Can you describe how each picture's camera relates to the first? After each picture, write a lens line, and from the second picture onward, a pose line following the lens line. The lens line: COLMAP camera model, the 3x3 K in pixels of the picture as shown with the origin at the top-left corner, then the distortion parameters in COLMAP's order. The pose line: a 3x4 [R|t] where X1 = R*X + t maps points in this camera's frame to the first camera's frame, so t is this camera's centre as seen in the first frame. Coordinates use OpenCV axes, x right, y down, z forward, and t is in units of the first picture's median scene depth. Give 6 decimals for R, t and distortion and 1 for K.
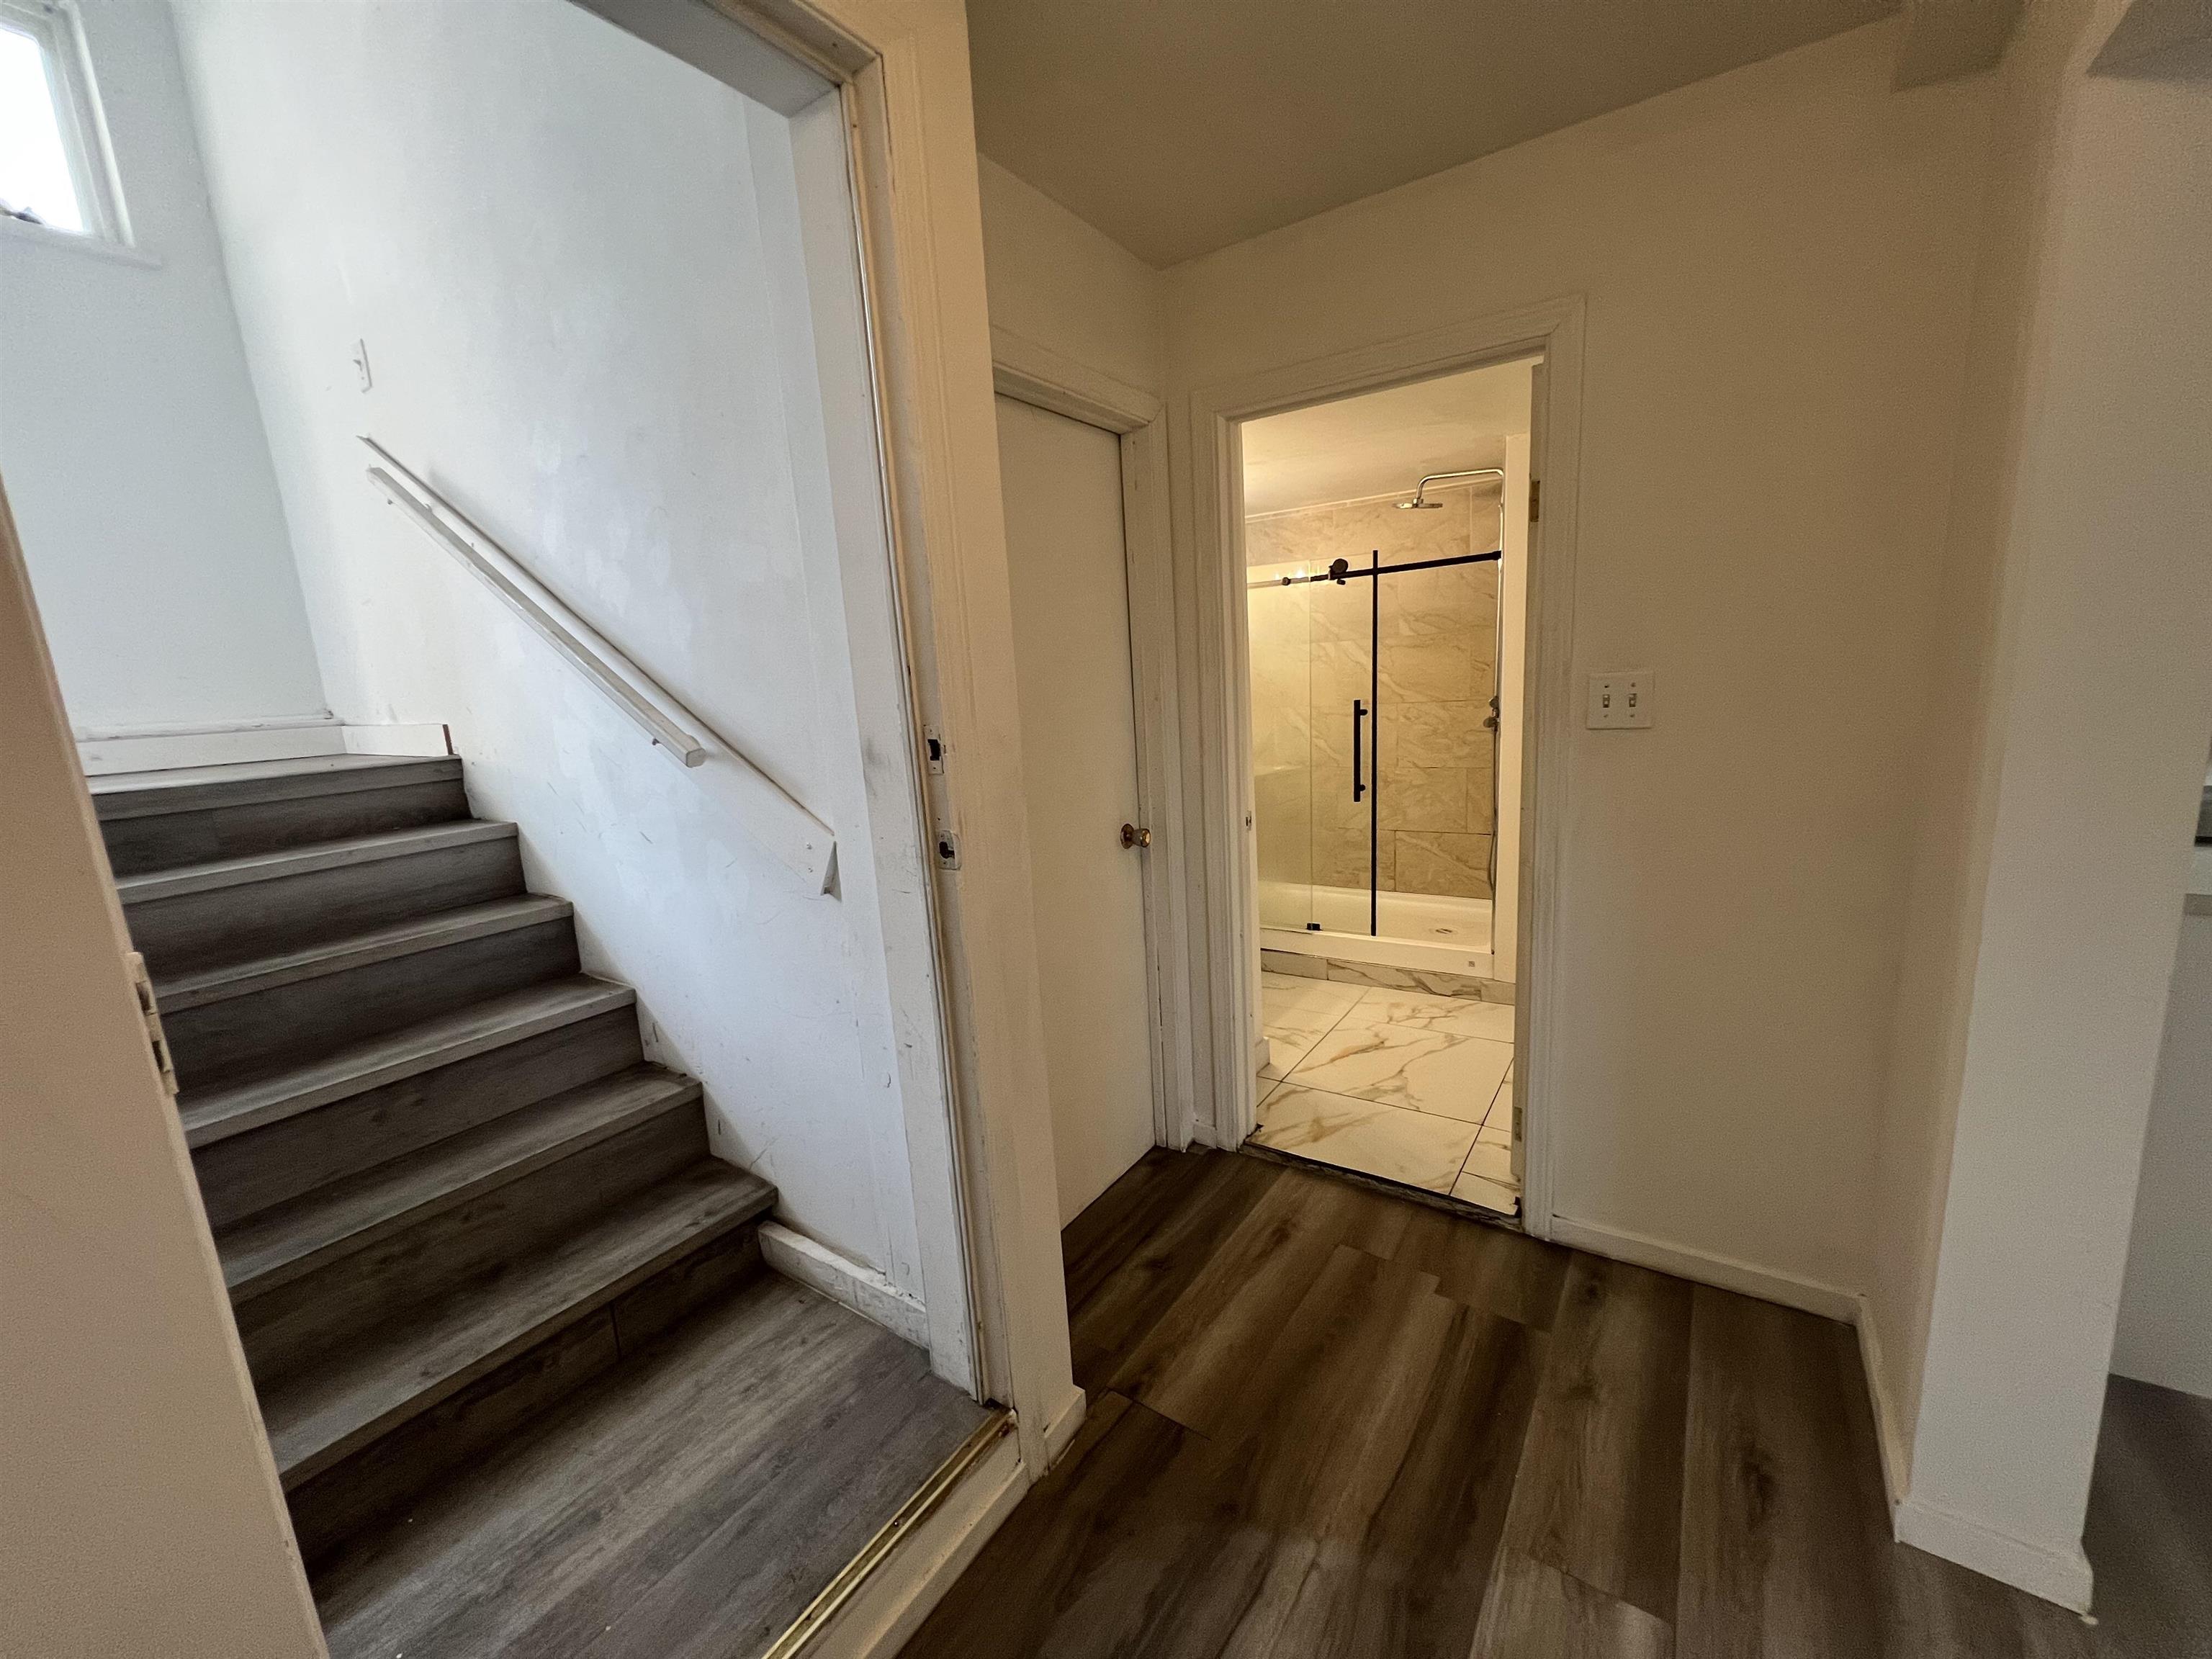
lens RADIAL K [[884.0, 0, 1100.2], [0, 884.0, 837.7], [0, 0, 1]] dist [0.001480, 0.000385]
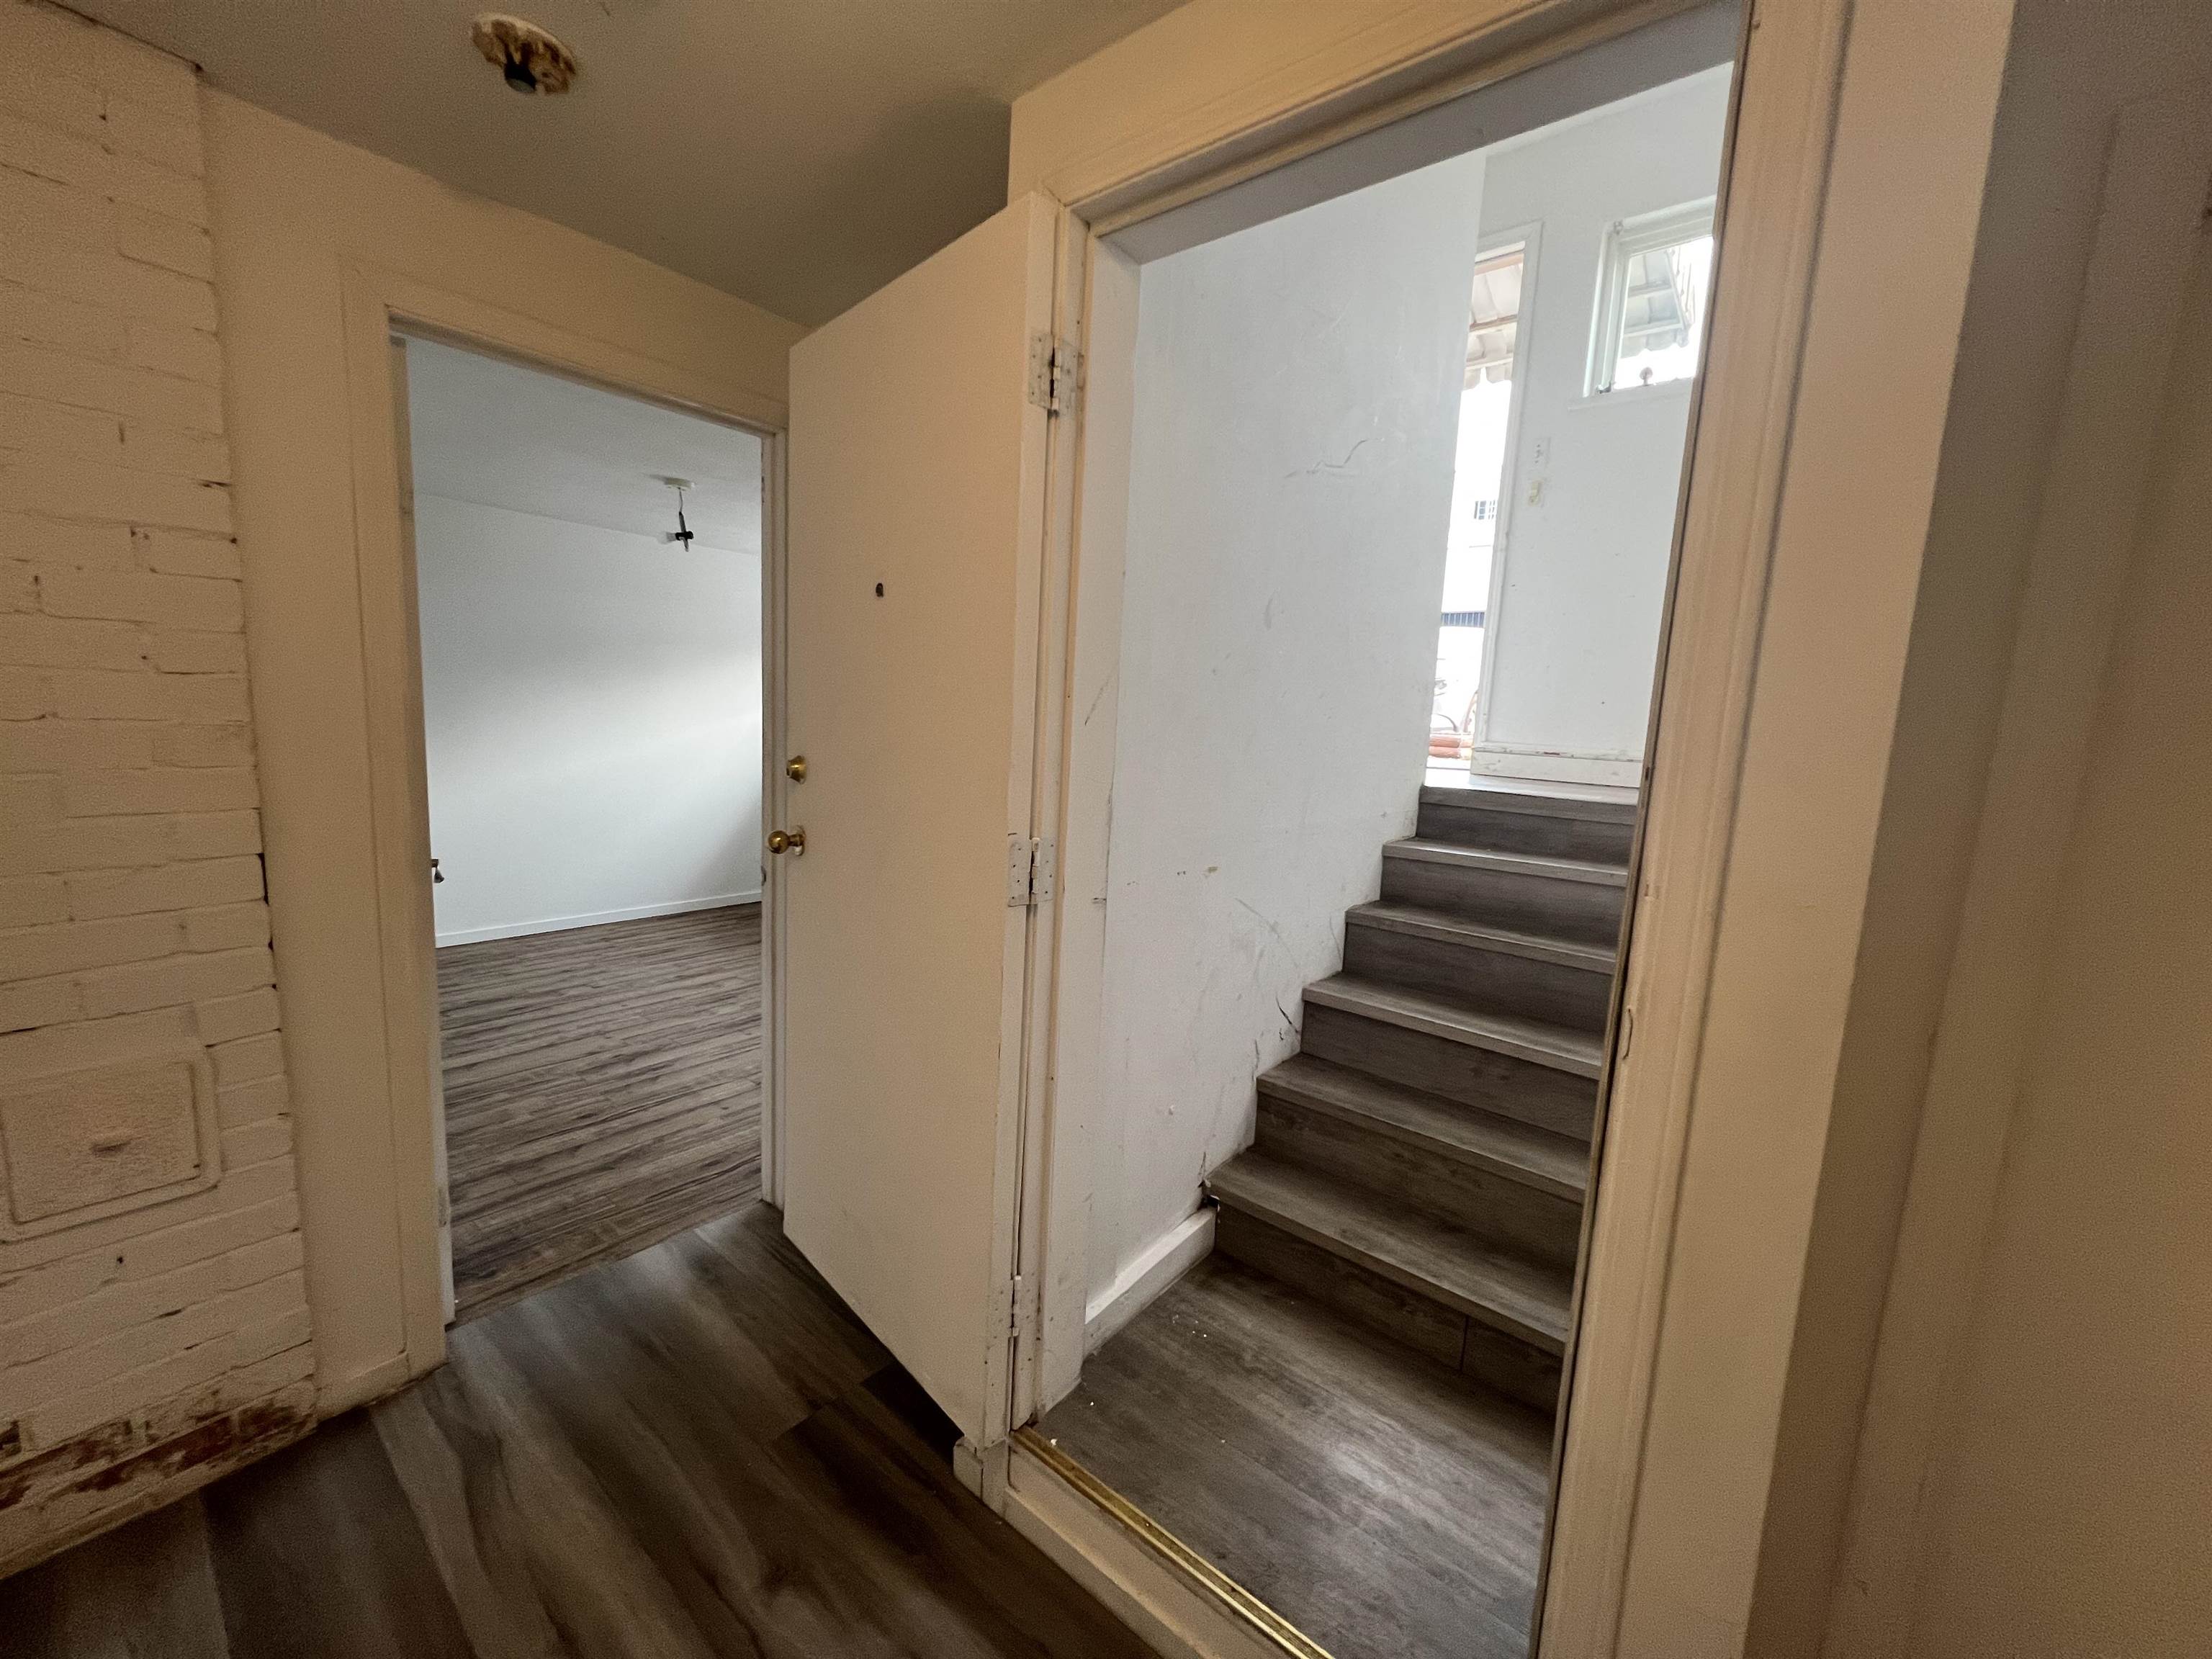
lens RADIAL K [[884.0, 0, 1100.2], [0, 884.0, 837.7], [0, 0, 1]] dist [0.001480, 0.000385]
pose [[-0.094270, 0.189666, -0.977313, 0.436381], [-0.229378, 0.951134, 0.206712, -0.148283], [0.968761, 0.243661, -0.046158, 0.494427]]
